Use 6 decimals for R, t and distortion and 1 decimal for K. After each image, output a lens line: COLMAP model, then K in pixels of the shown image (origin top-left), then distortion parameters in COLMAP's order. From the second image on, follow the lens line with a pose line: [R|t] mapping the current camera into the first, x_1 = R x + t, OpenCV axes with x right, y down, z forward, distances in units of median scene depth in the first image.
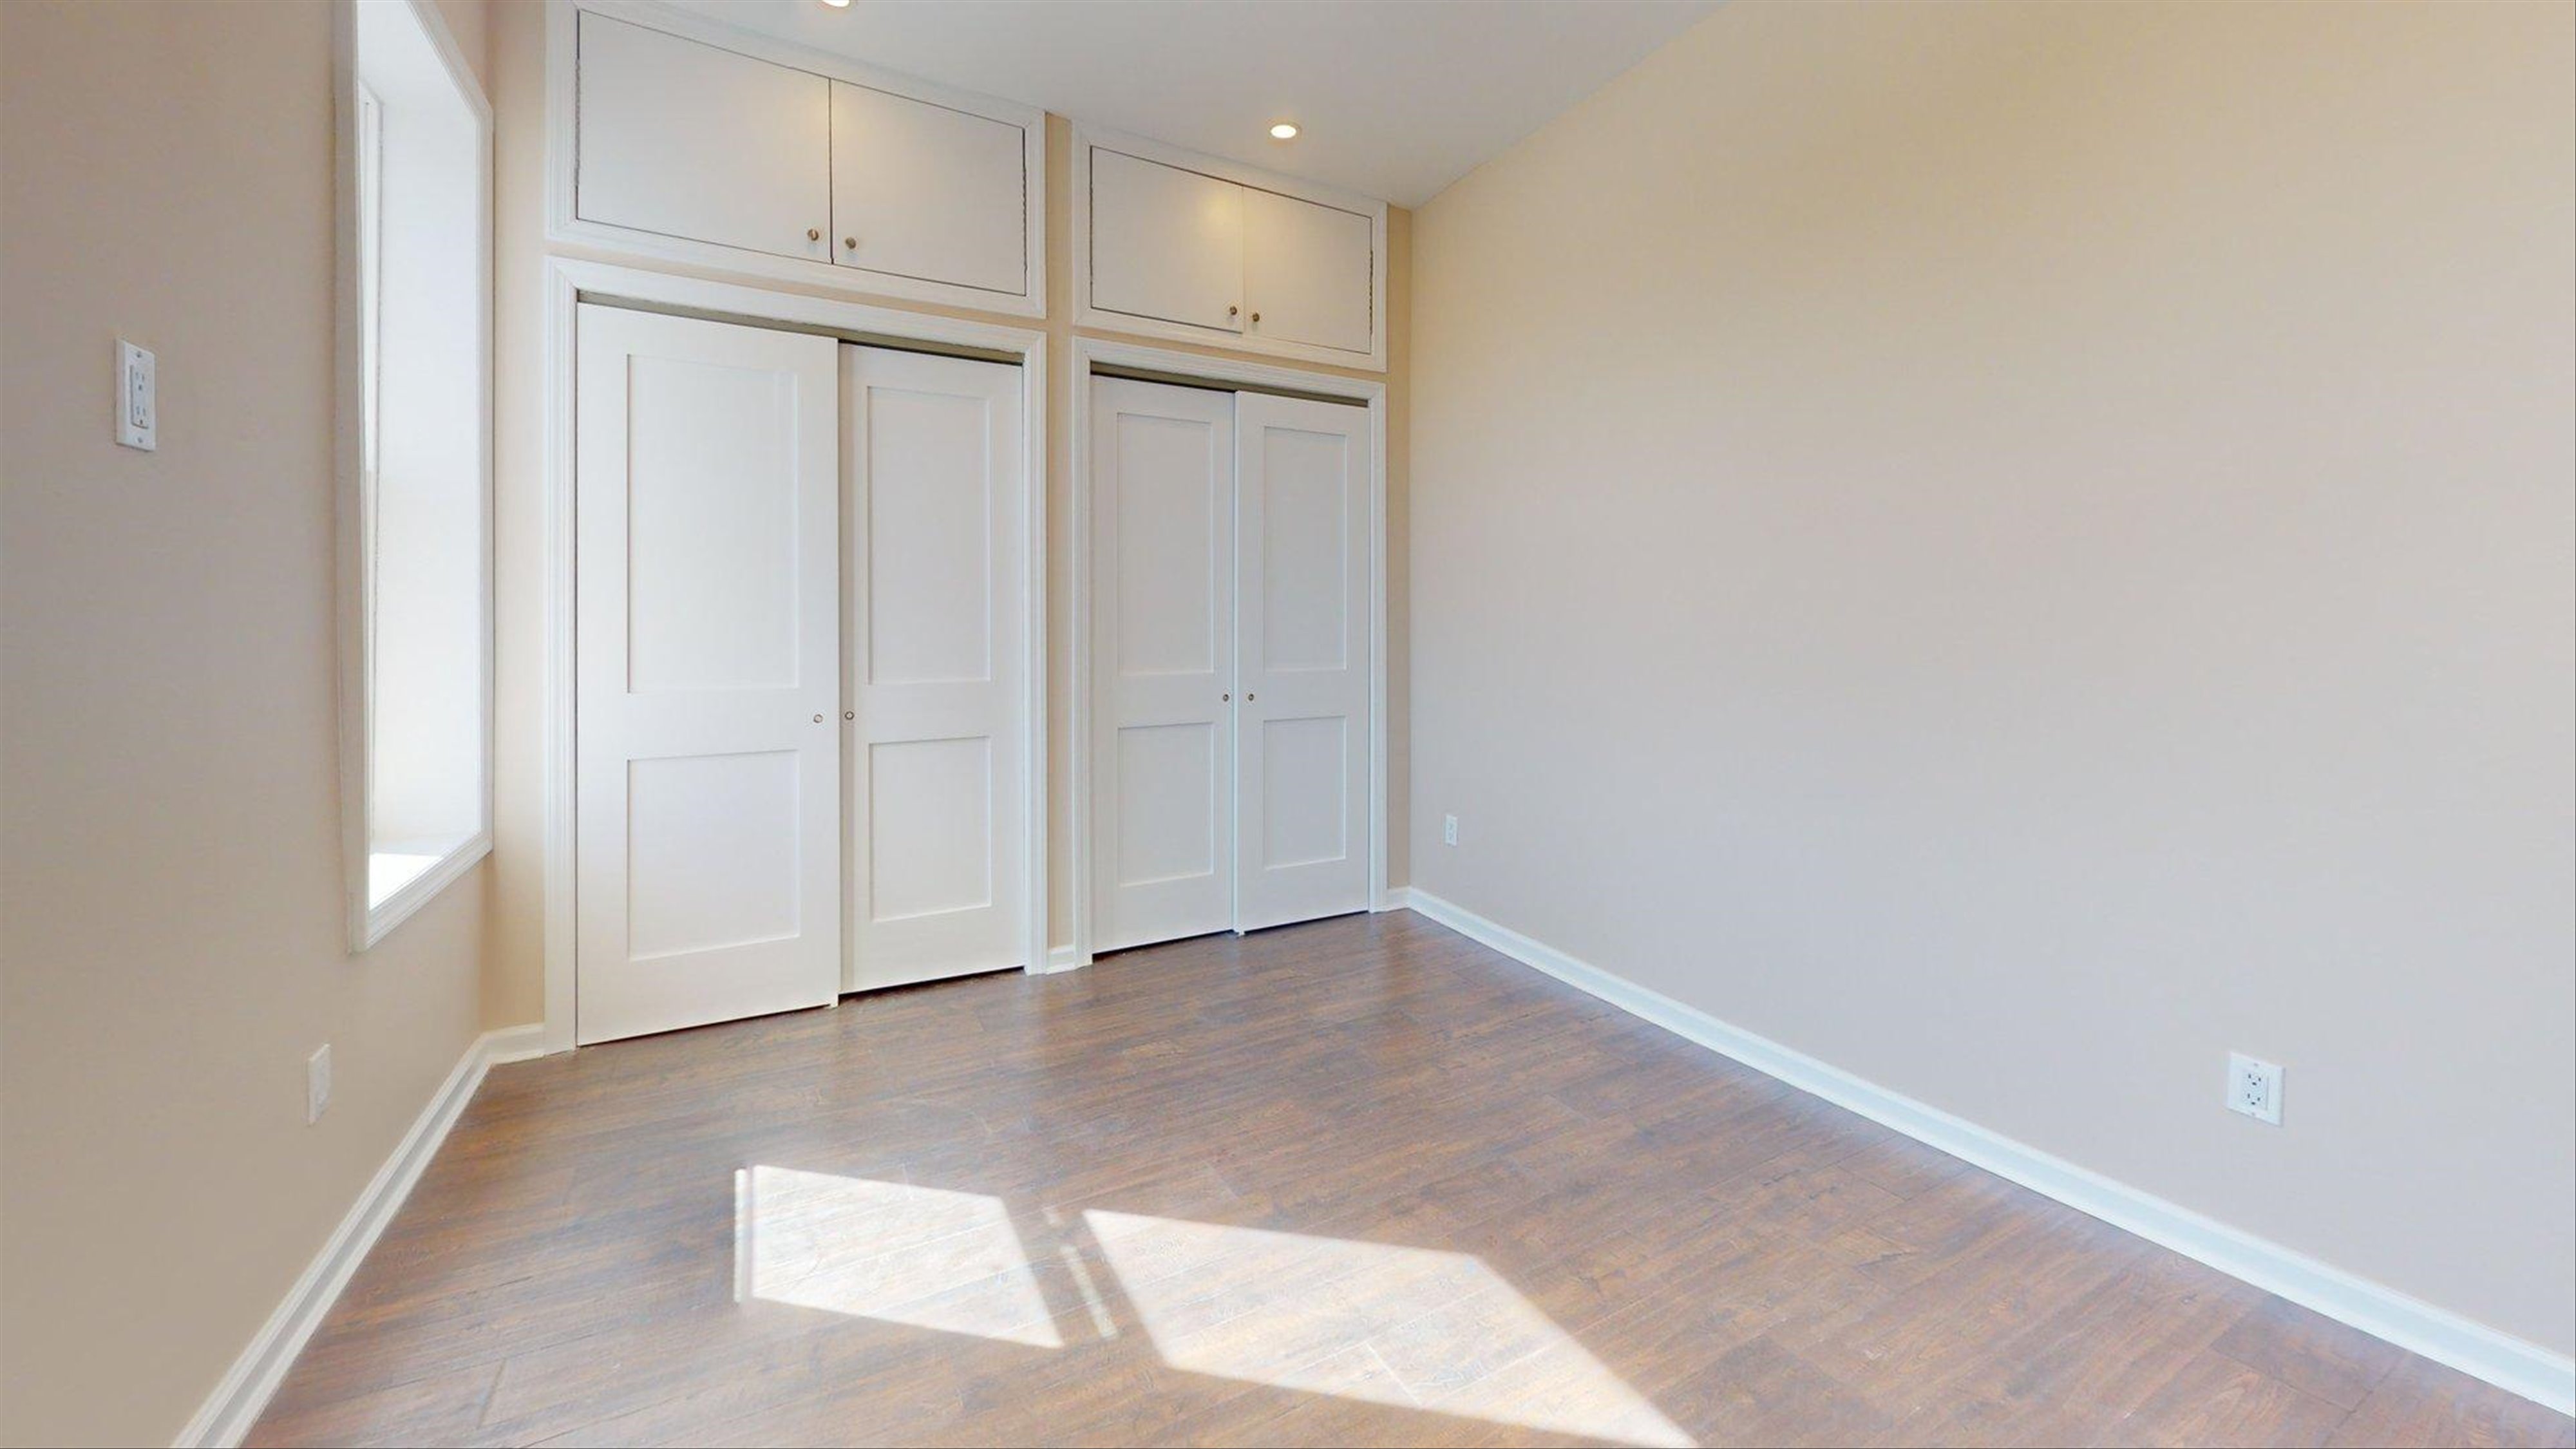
lens RADIAL K [[953.1, 0, 1275.8], [0, 953.1, 726.0], [0, 0, 1]] dist [0.001252, -0.000313]
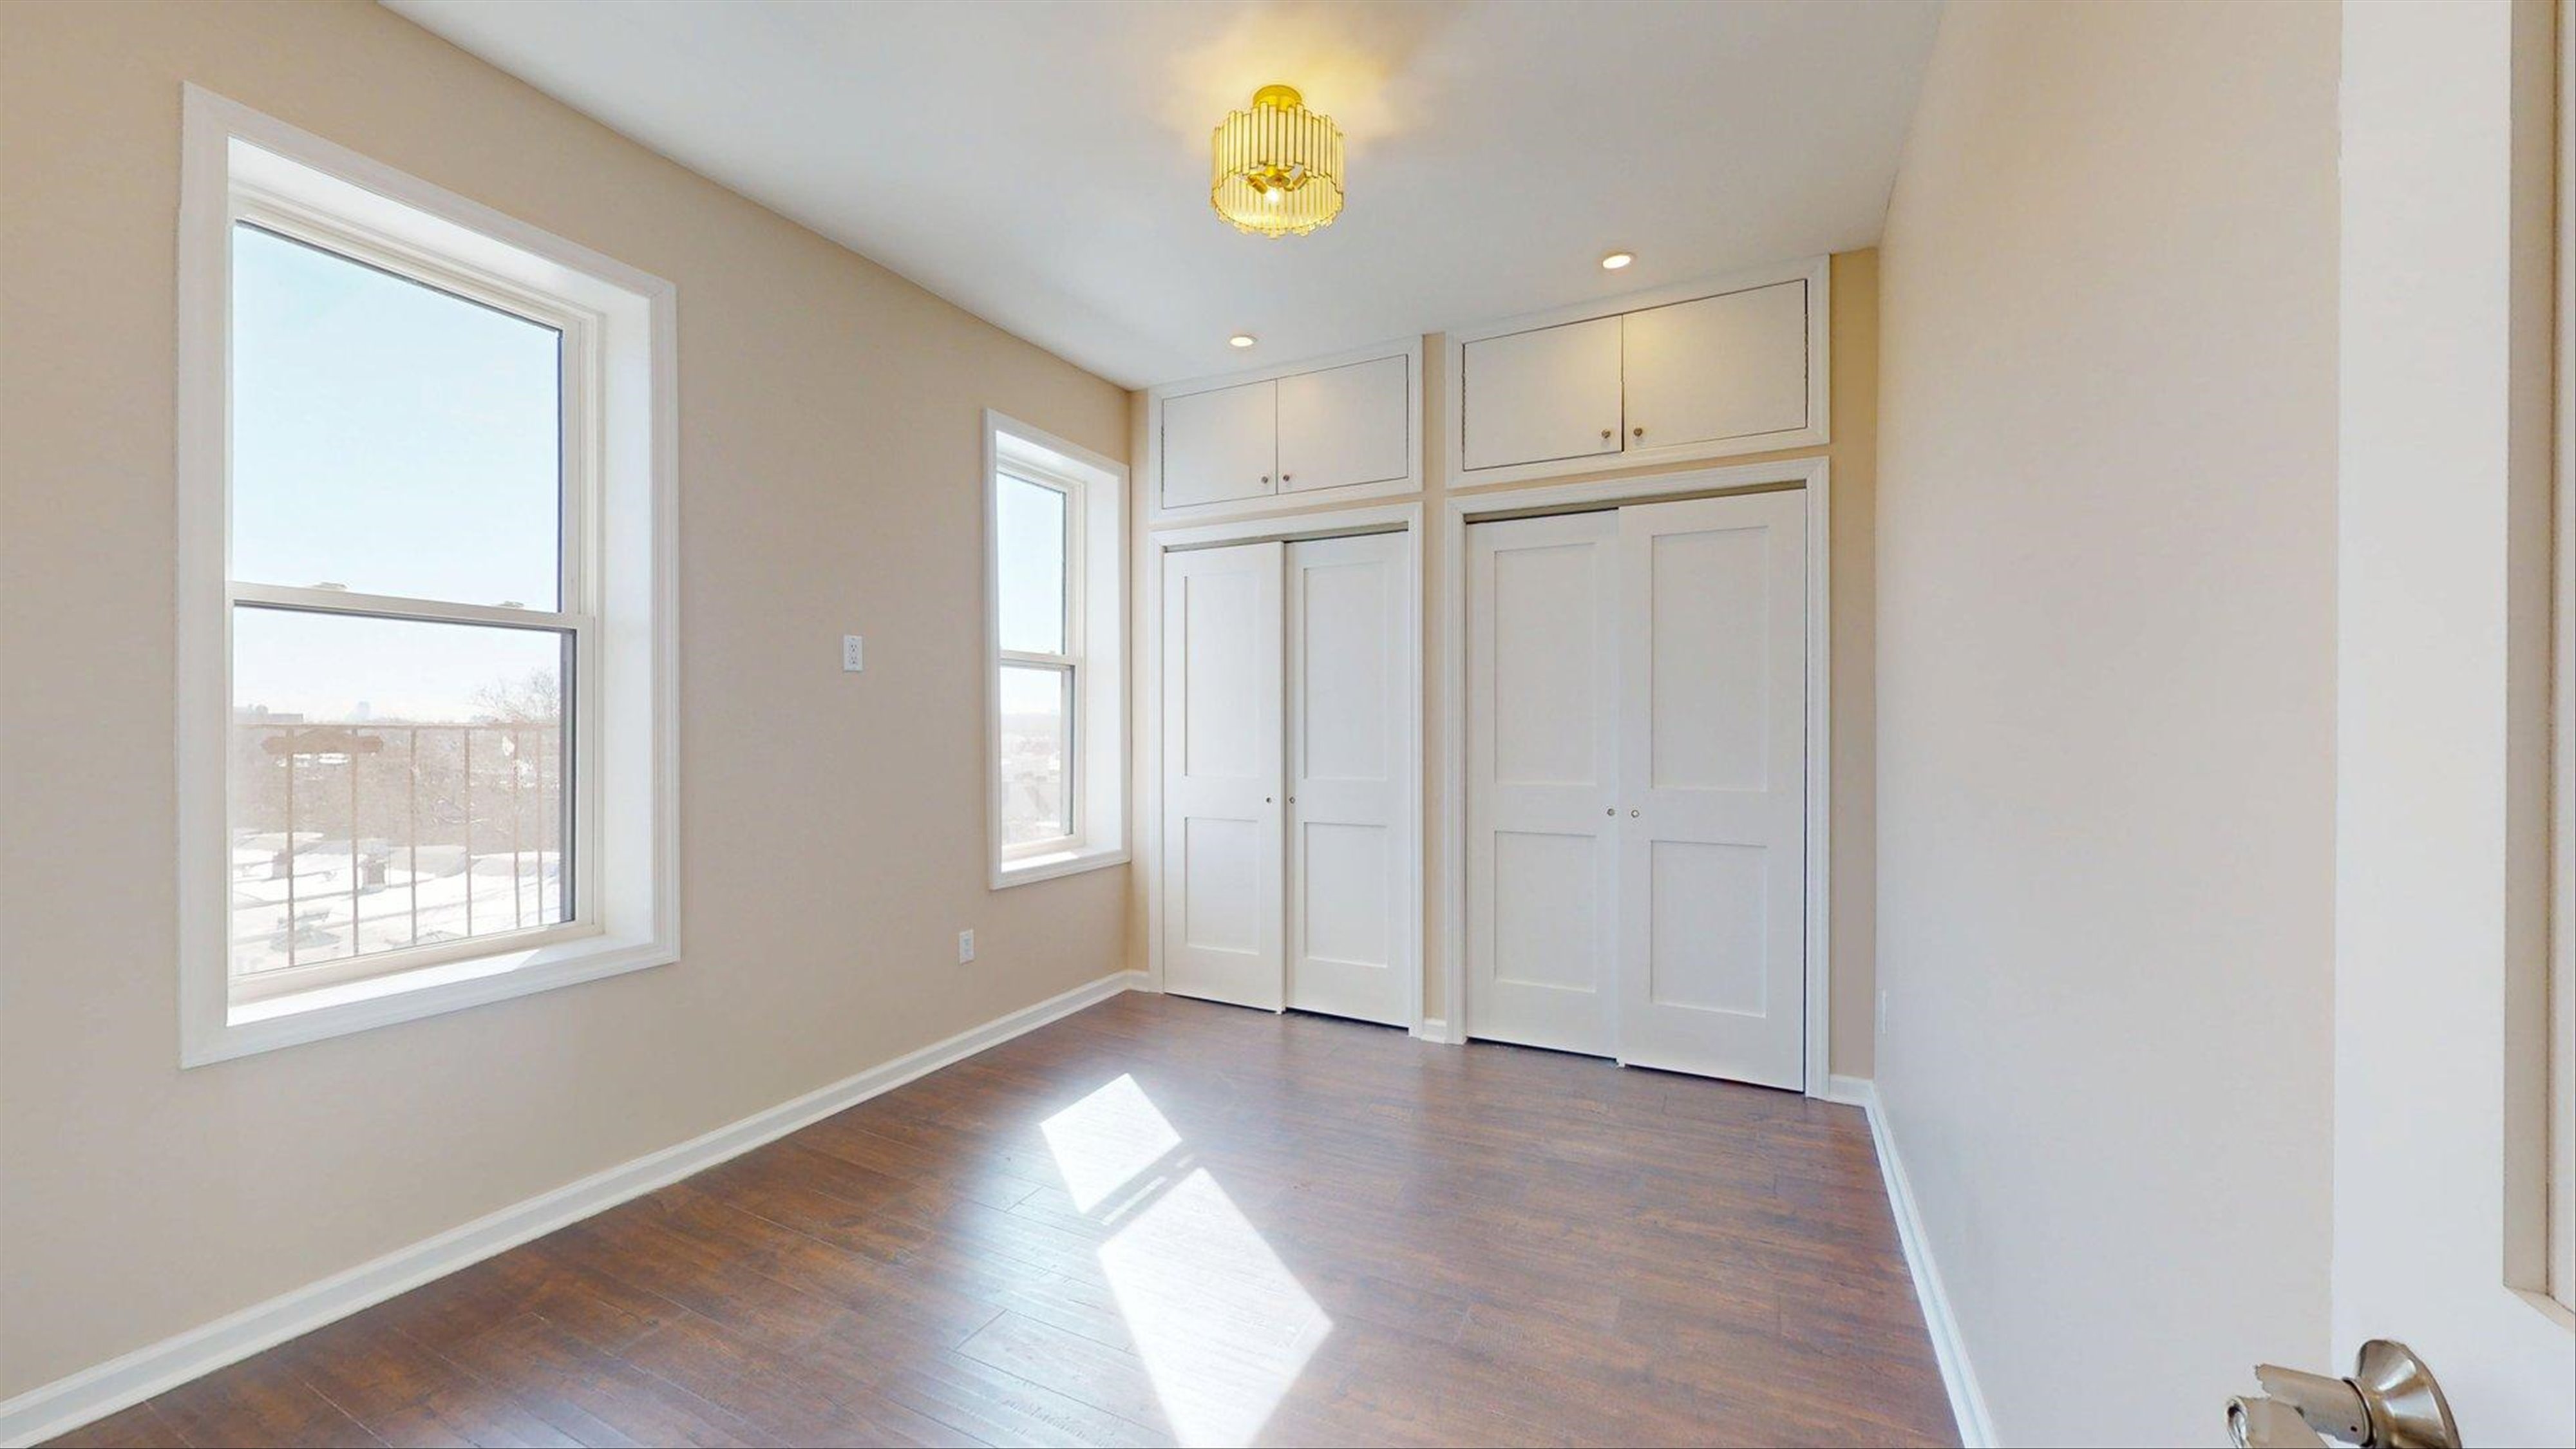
lens RADIAL K [[953.1, 0, 1275.8], [0, 953.1, 726.0], [0, 0, 1]] dist [0.001252, -0.000313]
pose [[0.551629, -0.008803, -0.834043, 0.684138], [-0.101831, 0.991753, -0.077818, -0.007280], [0.827850, 0.127858, 0.546184, 0.201909]]
